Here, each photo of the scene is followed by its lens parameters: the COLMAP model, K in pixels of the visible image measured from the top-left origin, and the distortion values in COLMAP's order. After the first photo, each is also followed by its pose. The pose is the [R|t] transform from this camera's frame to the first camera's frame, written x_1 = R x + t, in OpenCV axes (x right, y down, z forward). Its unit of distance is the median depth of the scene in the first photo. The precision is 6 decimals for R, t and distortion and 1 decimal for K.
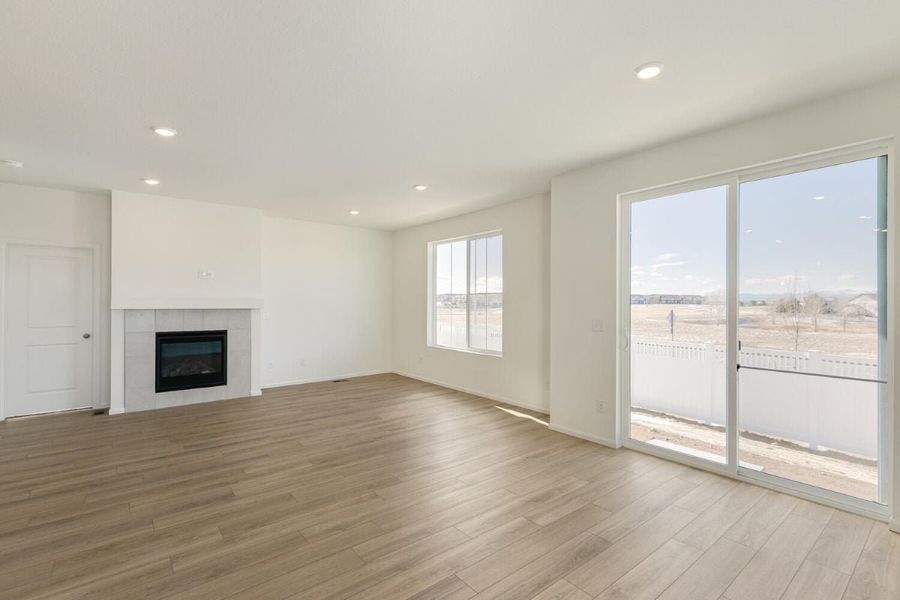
lens RADIAL K [[414.4, 0, 451.9], [0, 414.4, 302.8], [0, 0, 1]] dist [0.012084, -0.000685]
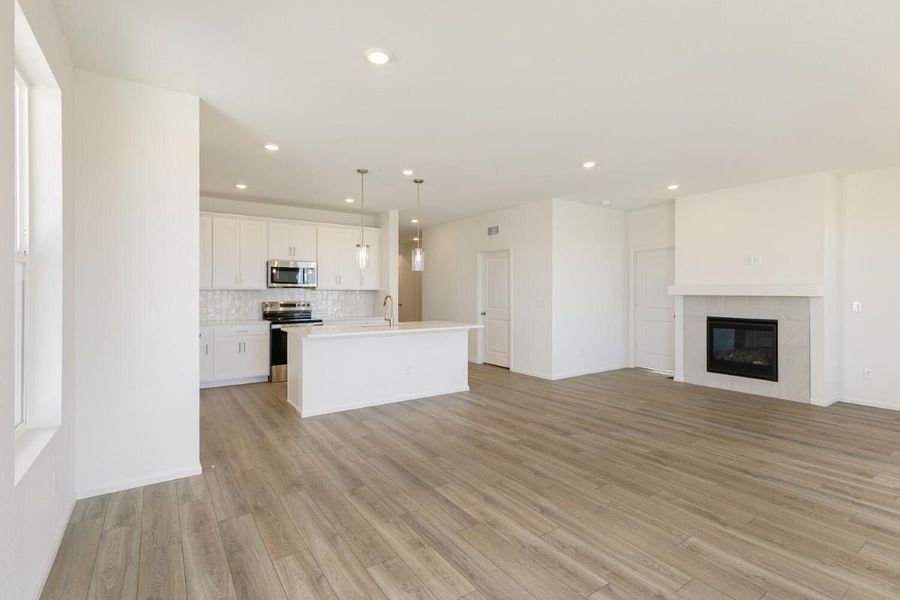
lens RADIAL K [[414.4, 0, 436.6], [0, 414.4, 292.5], [0, 0, 1]] dist [0.012084, -0.000685]
pose [[-0.090406, -0.002957, -0.995901, 0.460638], [-0.002562, 0.999993, -0.002737, 0.011725], [0.995902, 0.002304, -0.090413, 0.395655]]
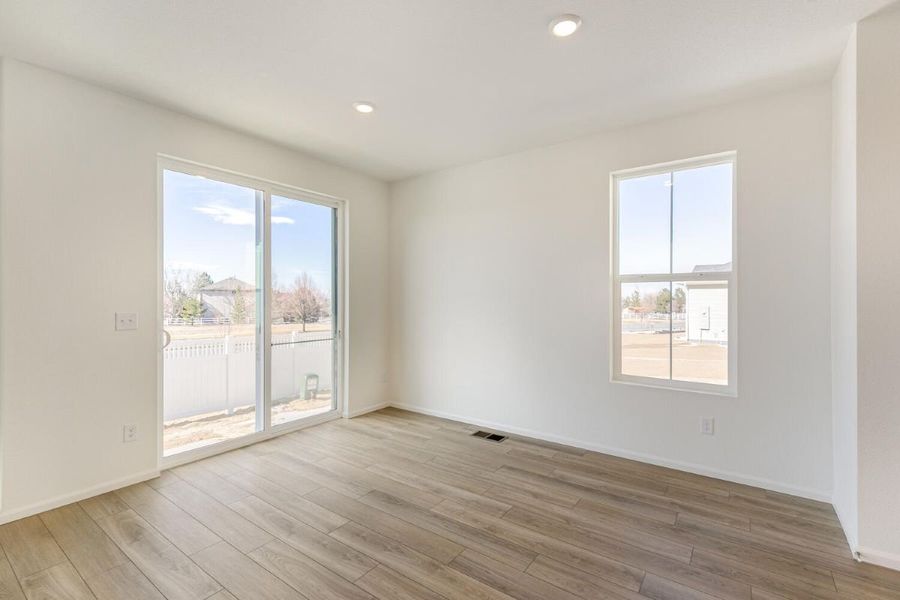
lens RADIAL K [[414.4, 0, 448.4], [0, 414.4, 298.8], [0, 0, 1]] dist [0.012084, -0.000685]
pose [[-0.263326, -0.000325, 0.964707, -0.377750], [0.000830, 0.999999, 0.000563, 0.011746], [-0.964706, 0.000950, -0.263326, 0.505232]]
